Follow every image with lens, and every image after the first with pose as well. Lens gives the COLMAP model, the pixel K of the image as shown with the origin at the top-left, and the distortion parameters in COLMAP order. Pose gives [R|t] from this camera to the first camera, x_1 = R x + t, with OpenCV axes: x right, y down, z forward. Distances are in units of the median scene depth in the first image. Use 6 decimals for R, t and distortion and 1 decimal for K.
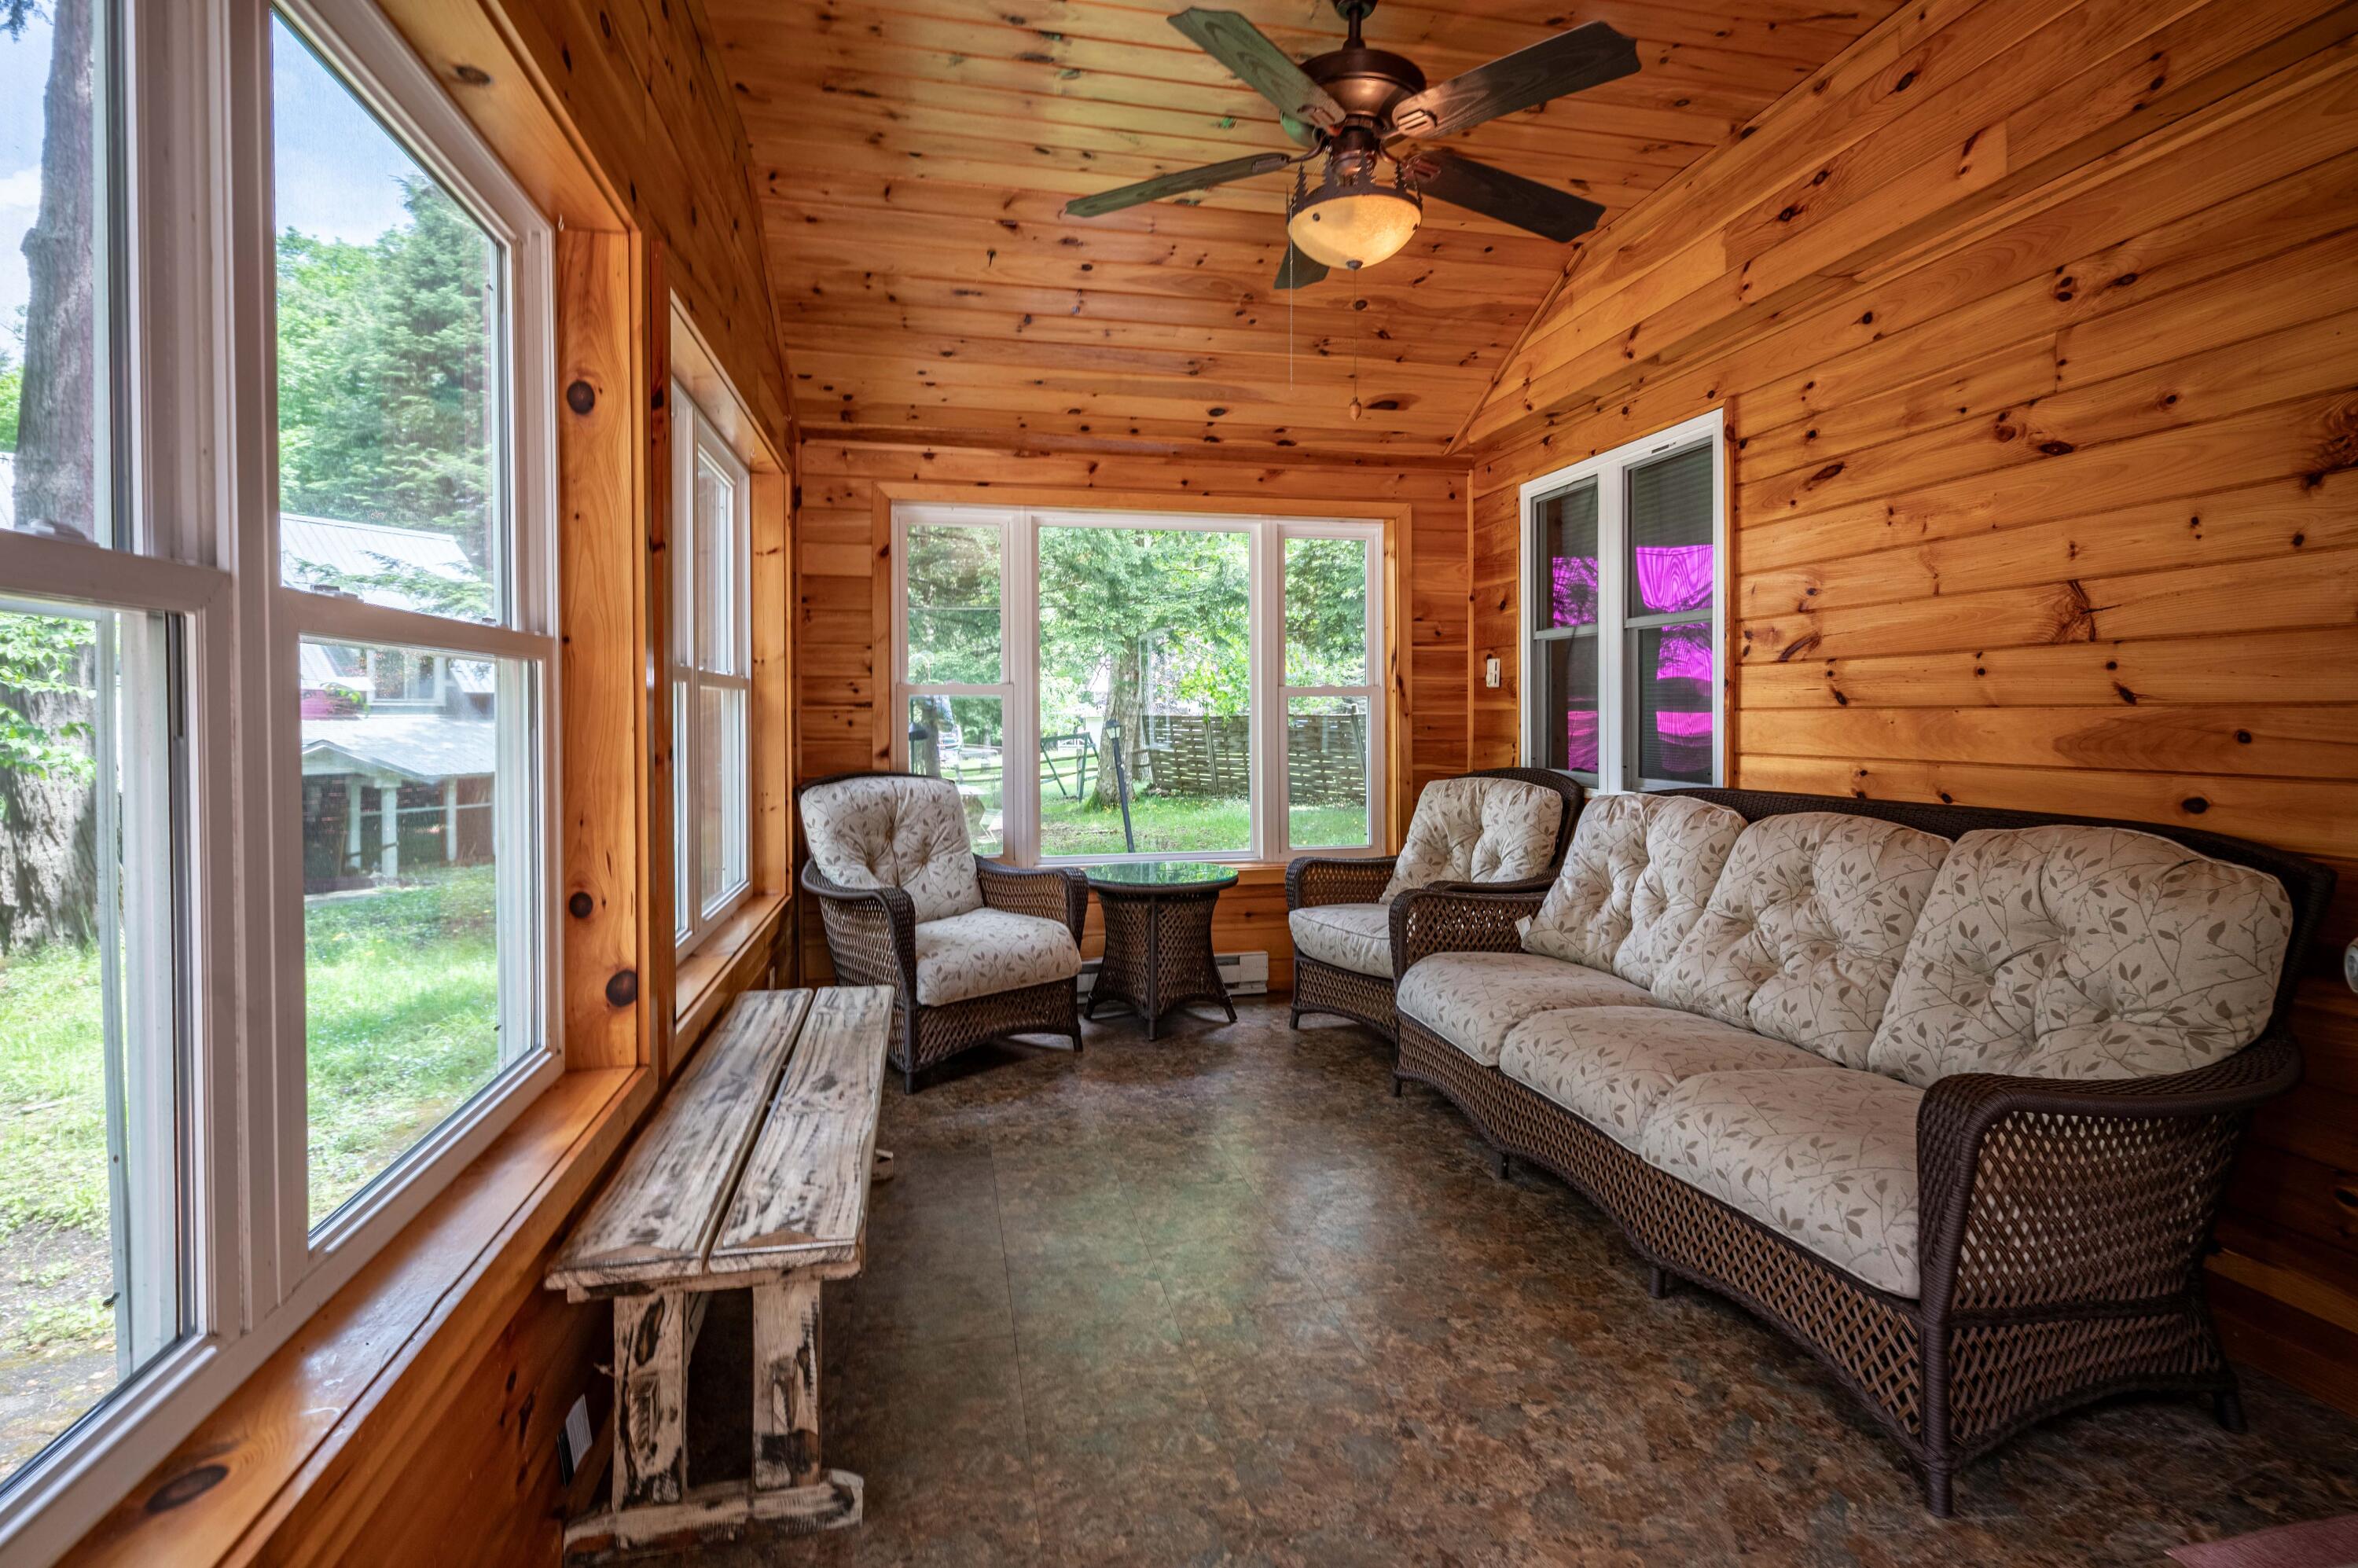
lens RADIAL K [[1161.8, 0, 1162.5], [0, 1161.8, 719.0], [0, 0, 1]] dist [-0.002508, 0.002688]
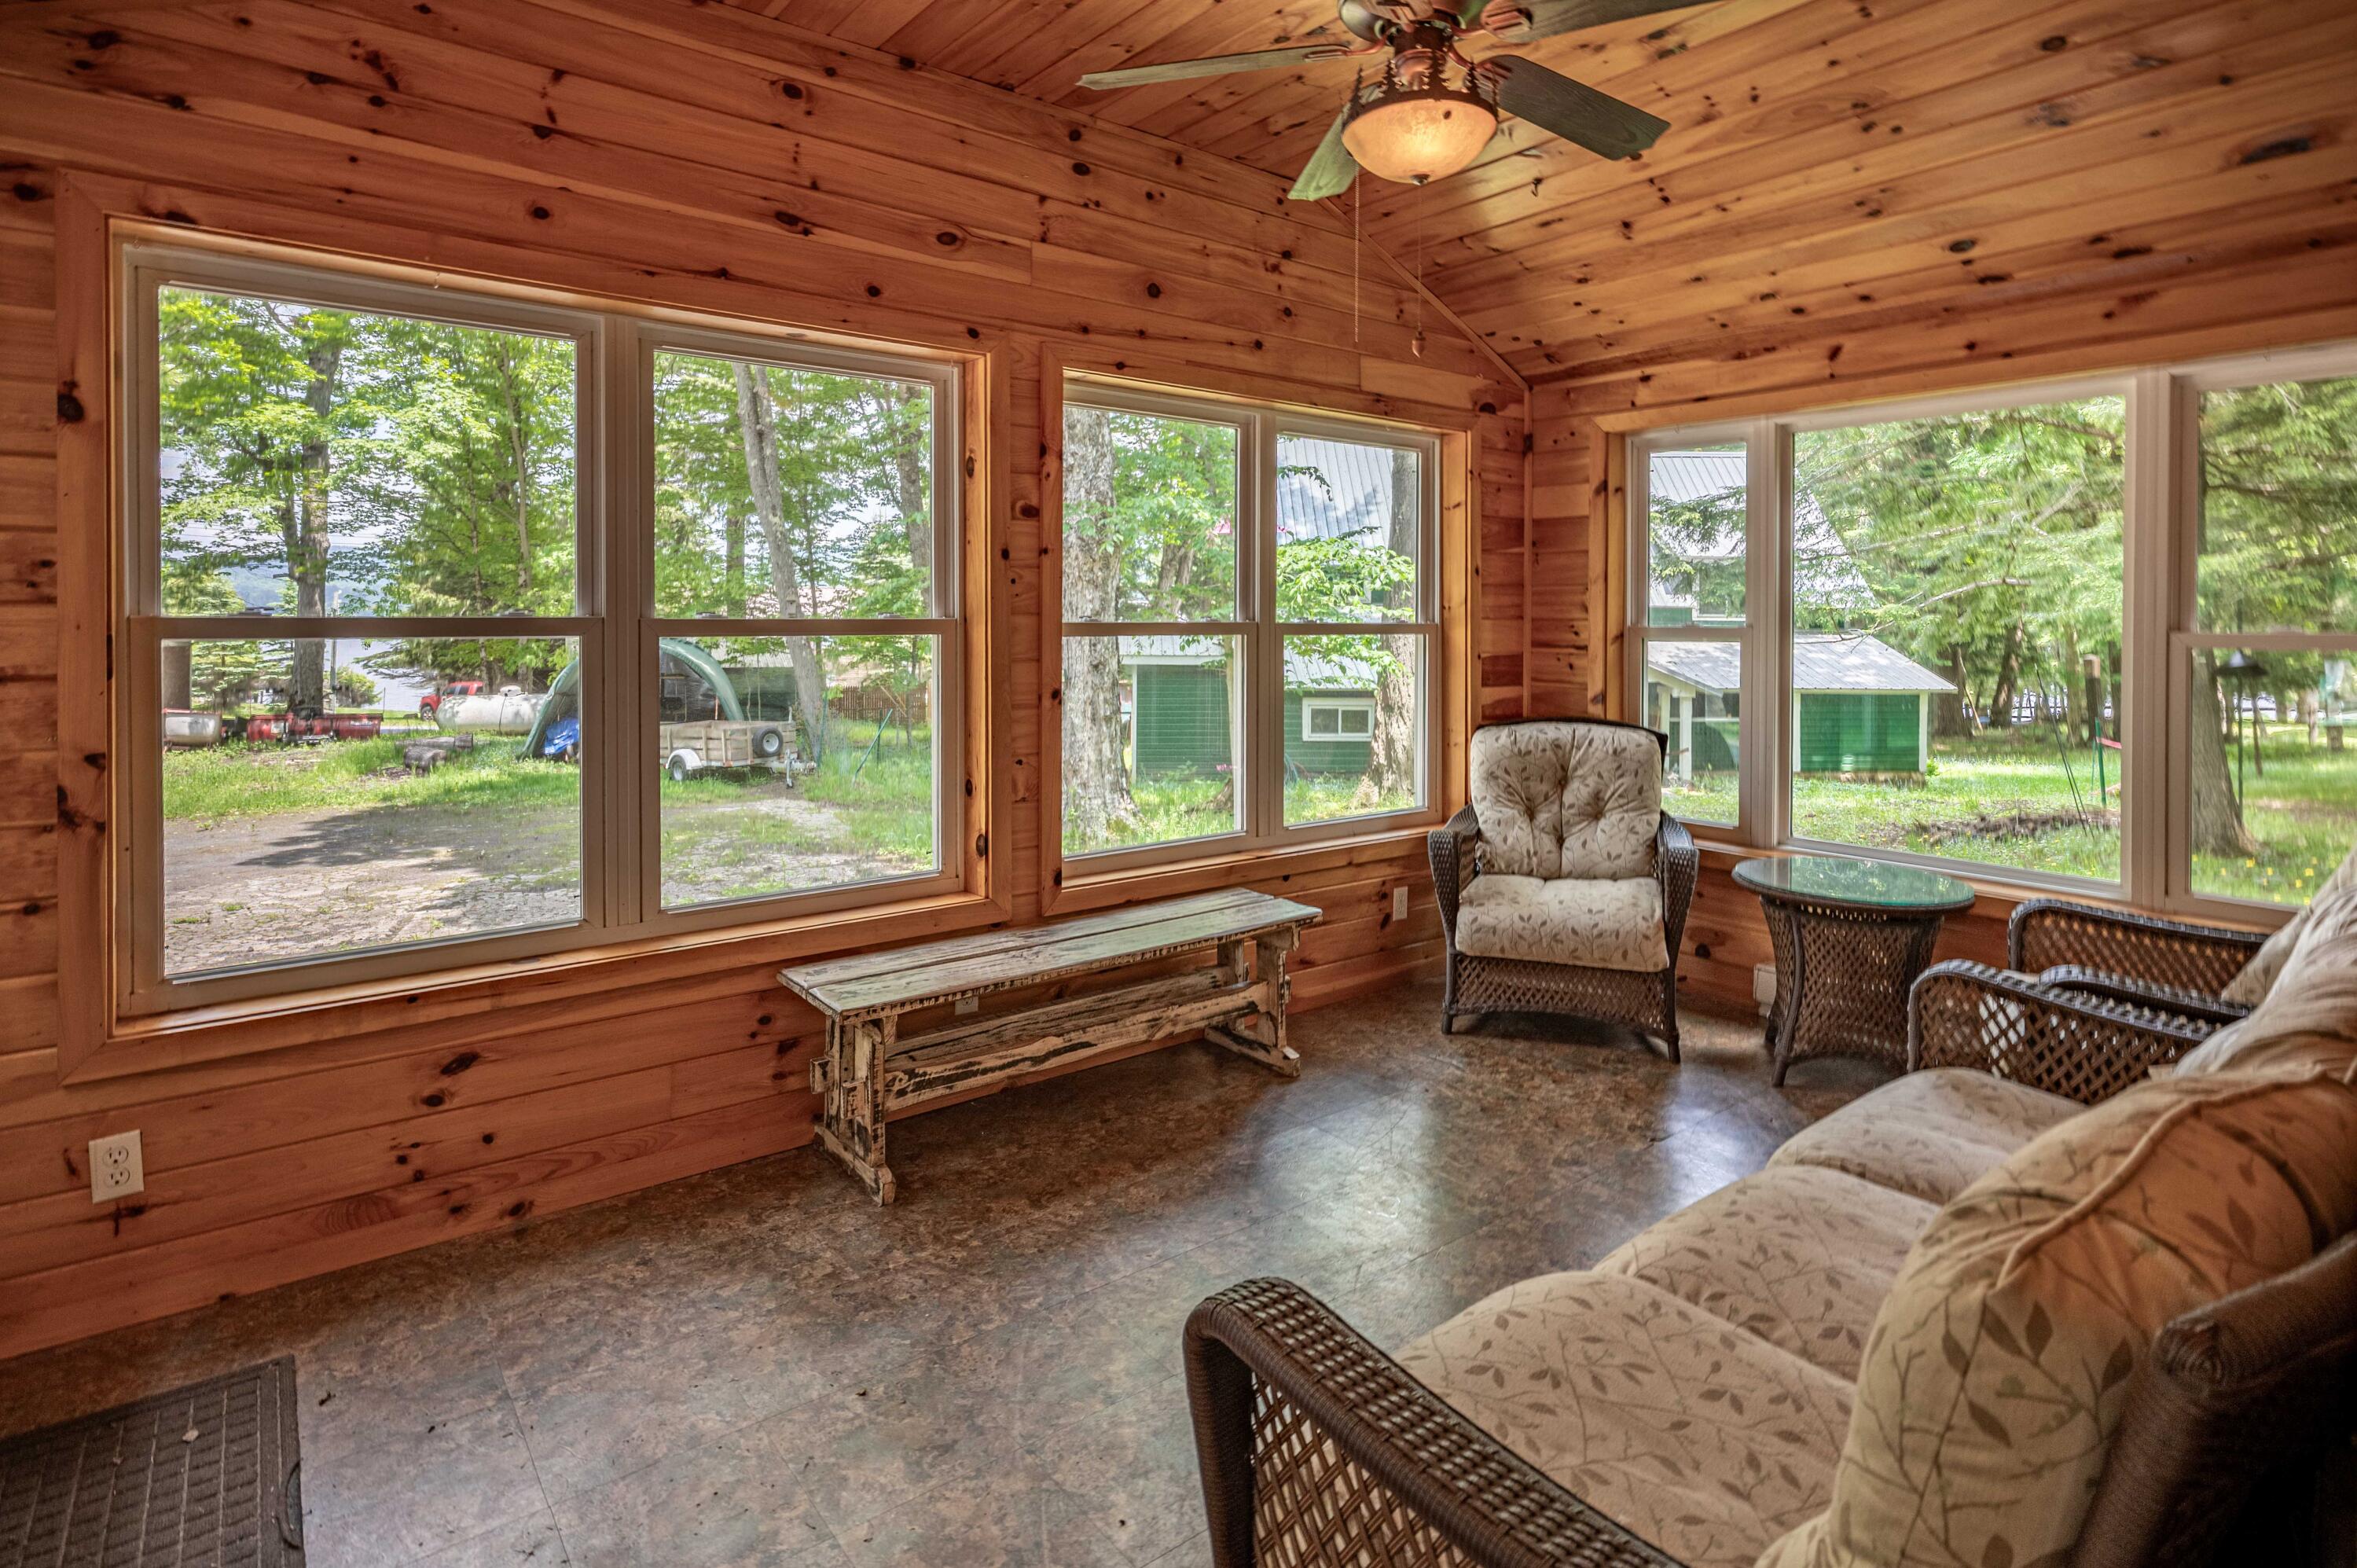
lens RADIAL K [[1161.4, 0, 1101.3], [0, 1161.4, 632.4], [0, 0, 1]] dist [-0.002508, 0.002688]
pose [[0.424298, 0.010939, -0.905456, 0.464422], [-0.008802, 0.999930, 0.007956, -0.030111], [0.905480, 0.004594, 0.424365, 0.226747]]
